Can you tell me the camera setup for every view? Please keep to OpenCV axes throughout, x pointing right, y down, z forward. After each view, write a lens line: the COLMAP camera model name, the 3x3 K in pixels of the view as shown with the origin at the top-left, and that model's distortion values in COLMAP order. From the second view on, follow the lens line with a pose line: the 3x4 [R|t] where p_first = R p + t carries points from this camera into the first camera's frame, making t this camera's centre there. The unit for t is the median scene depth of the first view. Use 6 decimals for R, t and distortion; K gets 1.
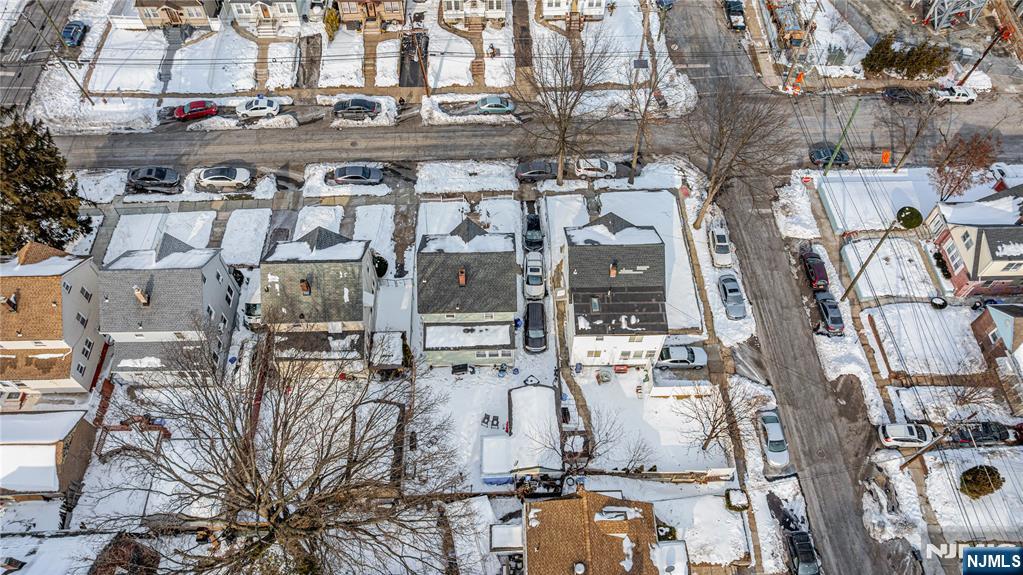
lens RADIAL K [[718.8, 0, 516.6], [0, 718.8, 285.0], [0, 0, 1]] dist [-0.017558, -0.000558]
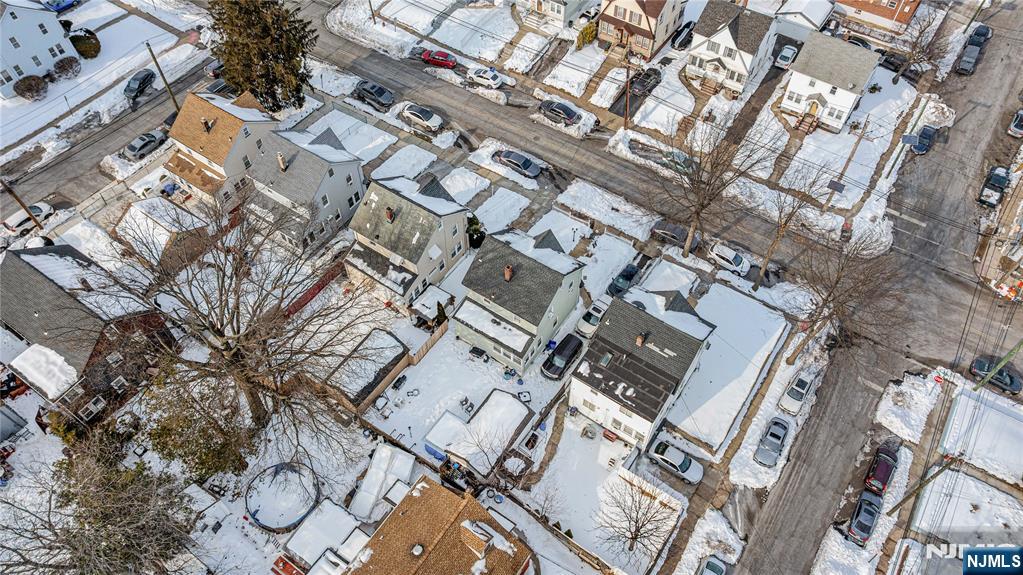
lens RADIAL K [[718.8, 0, 516.6], [0, 718.8, 285.0], [0, 0, 1]] dist [-0.017558, -0.000558]
pose [[0.809722, 0.466629, -0.355821, 0.248381], [-0.486490, 0.872875, 0.037623, -0.031302], [0.328143, 0.142640, 0.933796, 0.012012]]
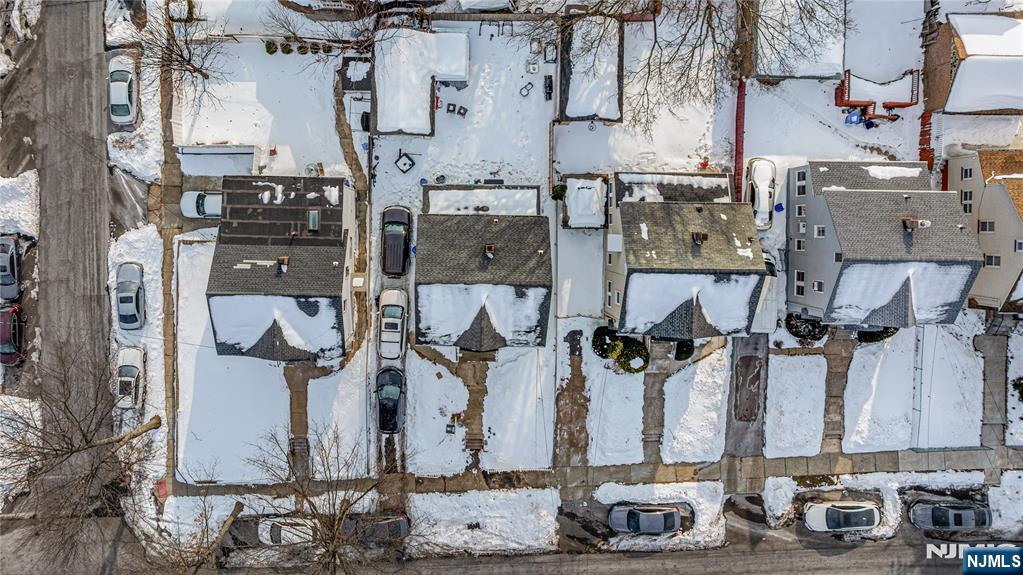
lens RADIAL K [[821.3, 0, 448.3], [0, 821.3, 245.2], [0, 0, 1]] dist [-0.022350, 0.000415]
pose [[-0.999043, -0.043530, -0.004217, -0.023024], [0.034260, -0.838919, 0.543177, -0.361336], [-0.027182, 0.542513, 0.839608, 0.227045]]
